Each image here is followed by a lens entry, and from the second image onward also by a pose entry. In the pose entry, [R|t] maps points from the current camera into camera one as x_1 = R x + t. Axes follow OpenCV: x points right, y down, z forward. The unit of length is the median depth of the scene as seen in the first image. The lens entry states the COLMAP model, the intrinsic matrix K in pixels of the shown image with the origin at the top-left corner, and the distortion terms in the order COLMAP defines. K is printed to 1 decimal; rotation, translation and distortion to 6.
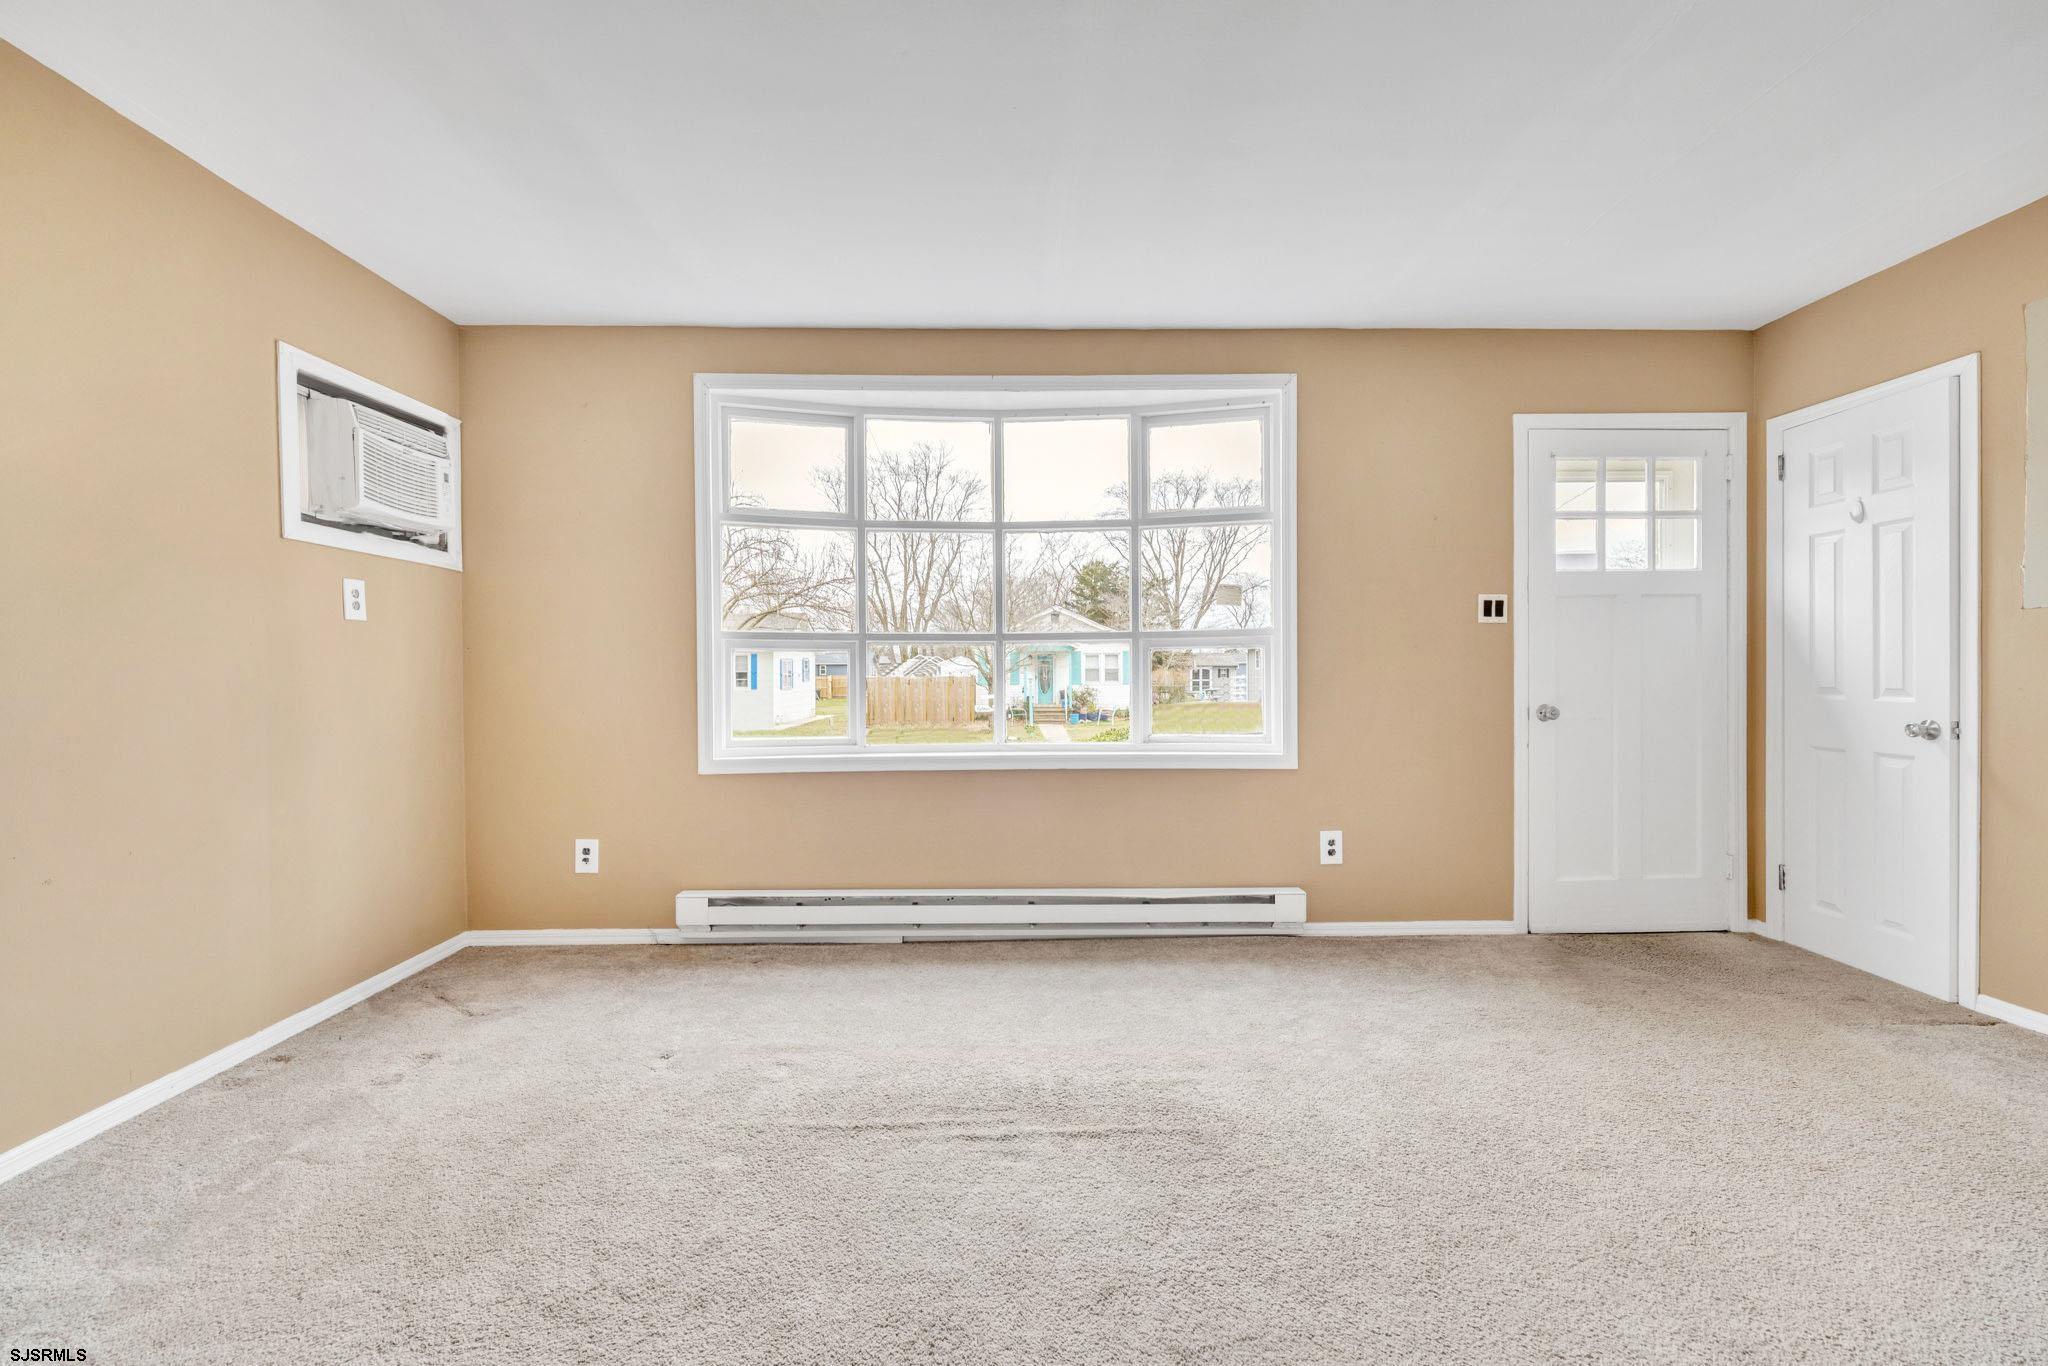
lens RADIAL K [[861.8, 0, 1024.0], [0, 861.8, 683.0], [0, 0, 1]] dist [0.009328, 0.000089]
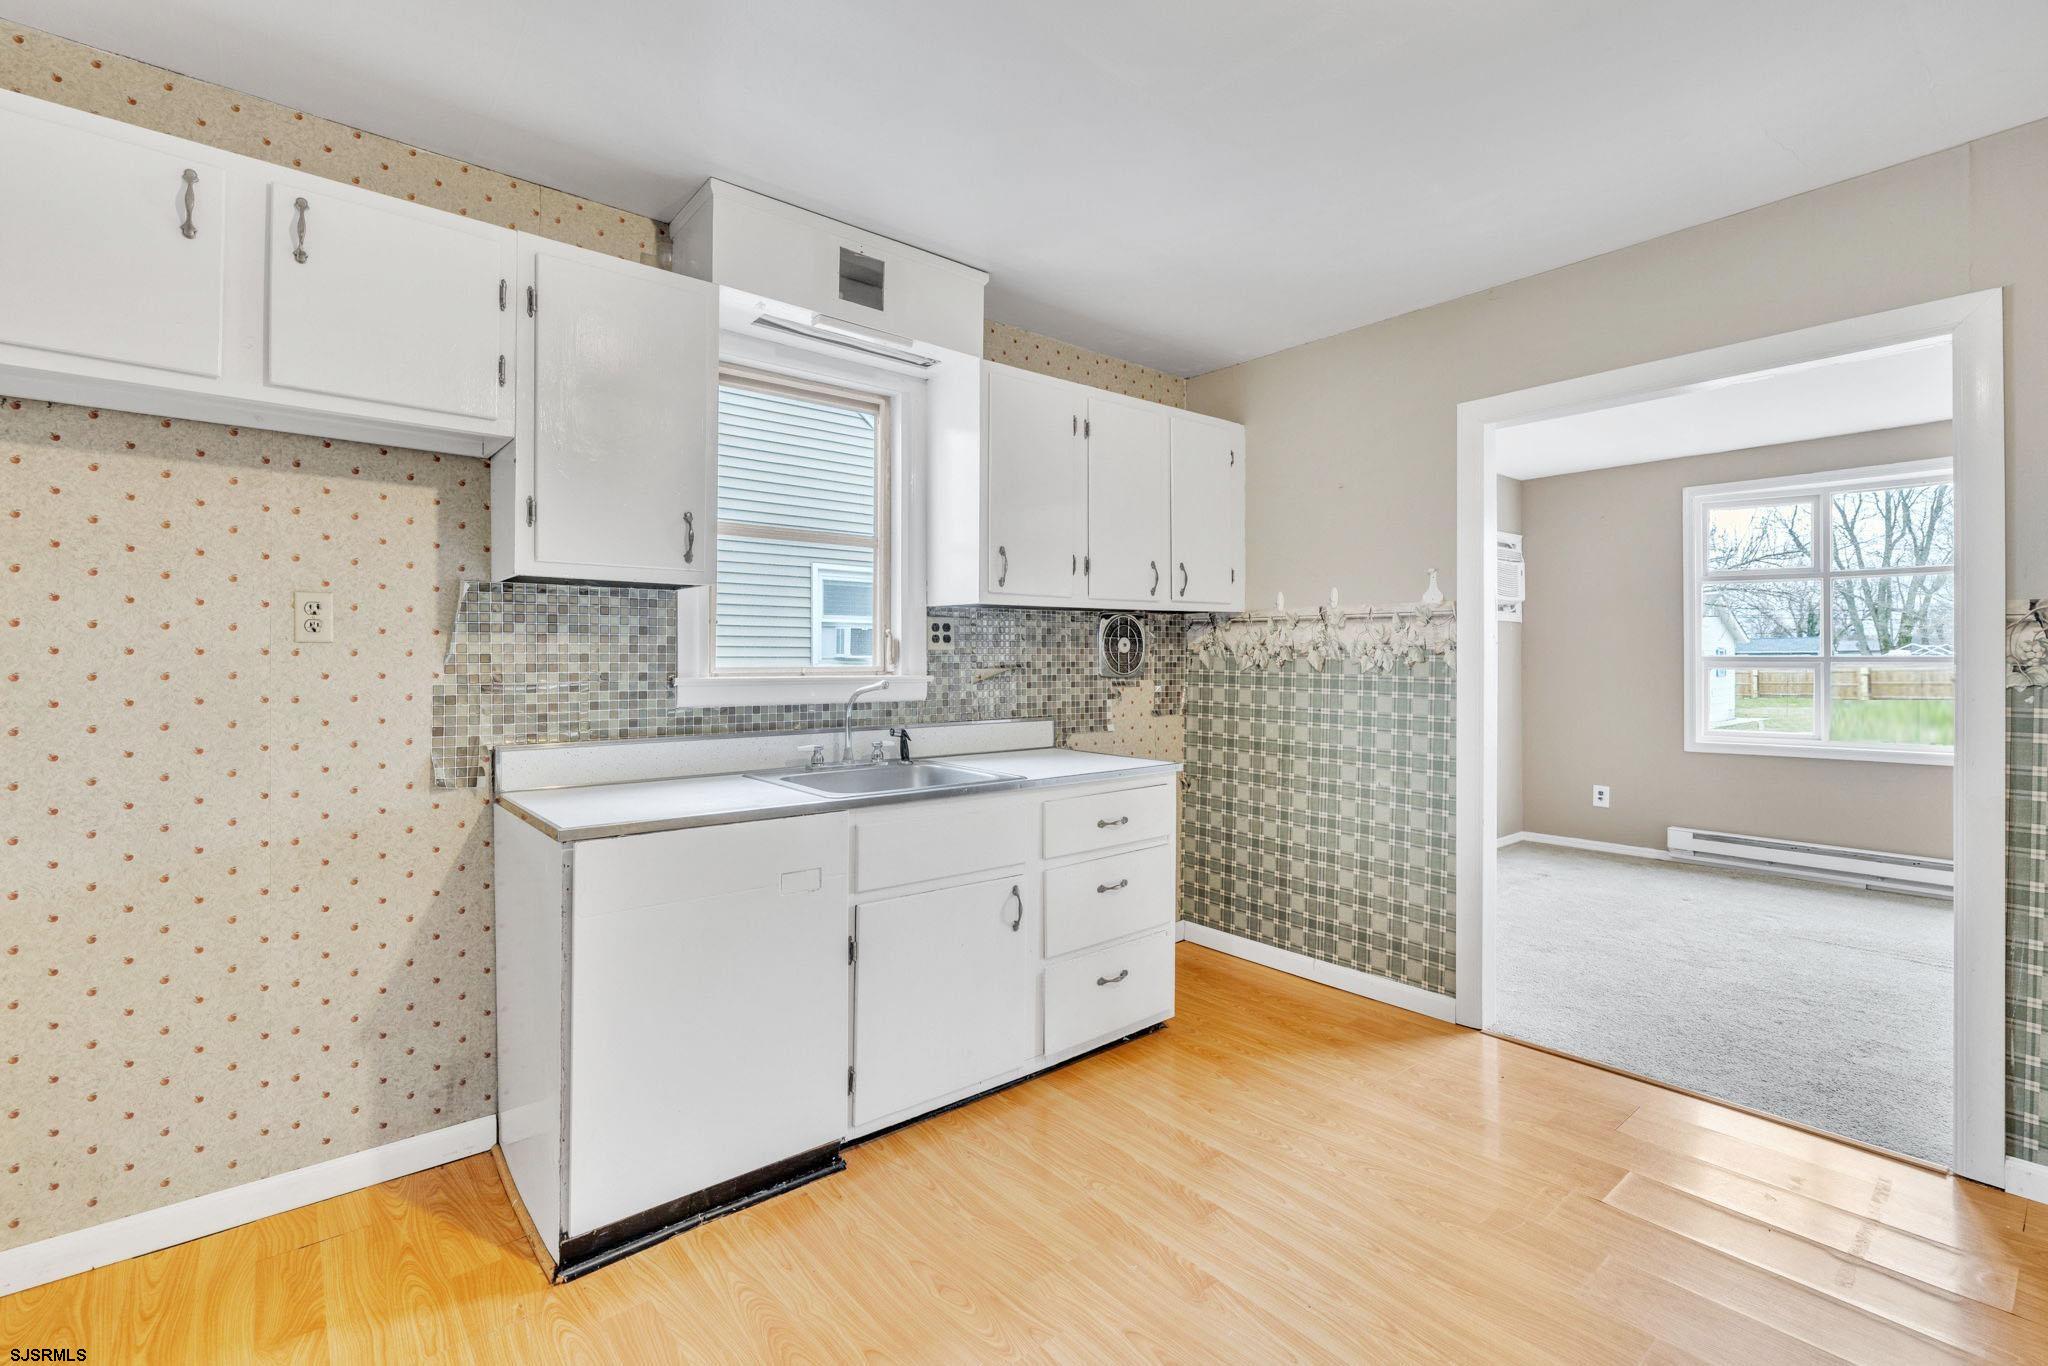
lens RADIAL K [[912.9, 0, 1008.4], [0, 912.9, 655.8], [0, 0, 1]] dist [-0.000089, 0.000213]
pose [[0.618250, 0.000141, -0.785982, 0.154652], [-0.013271, 0.999859, -0.010260, -0.030525], [0.785870, 0.016773, 0.618165, -0.965979]]
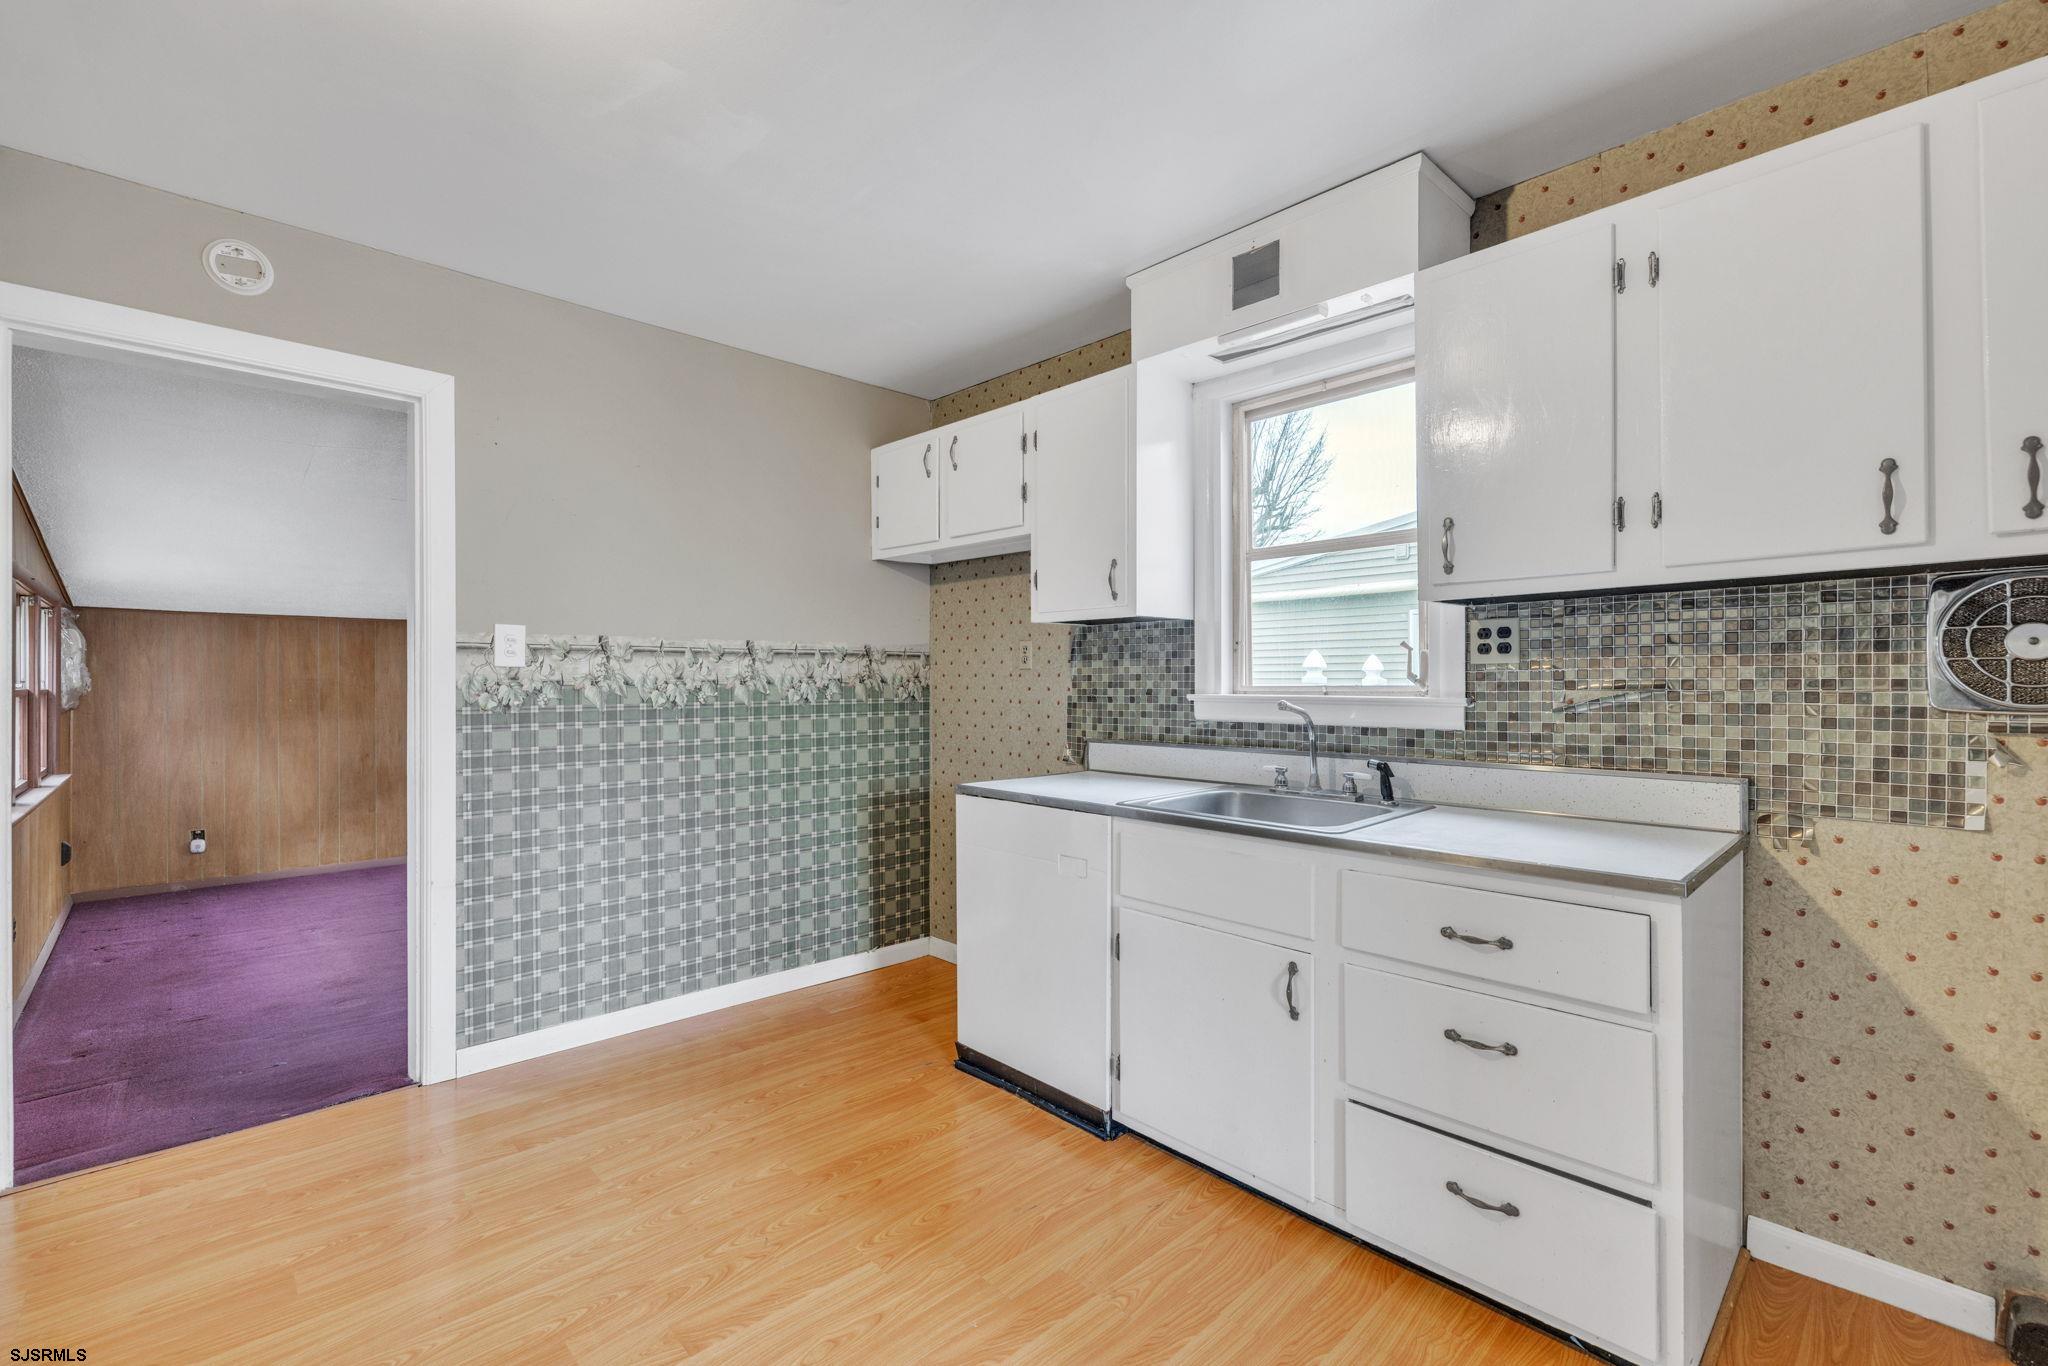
lens RADIAL K [[880.7, 0, 1015.9], [0, 880.7, 676.3], [0, 0, 1]] dist [-0.000332, 0.000295]
pose [[-0.741999, 0.001091, -0.670400, 0.083061], [-0.004775, 0.999965, 0.006913, -0.038944], [0.670384, 0.008331, -0.741967, -0.155496]]
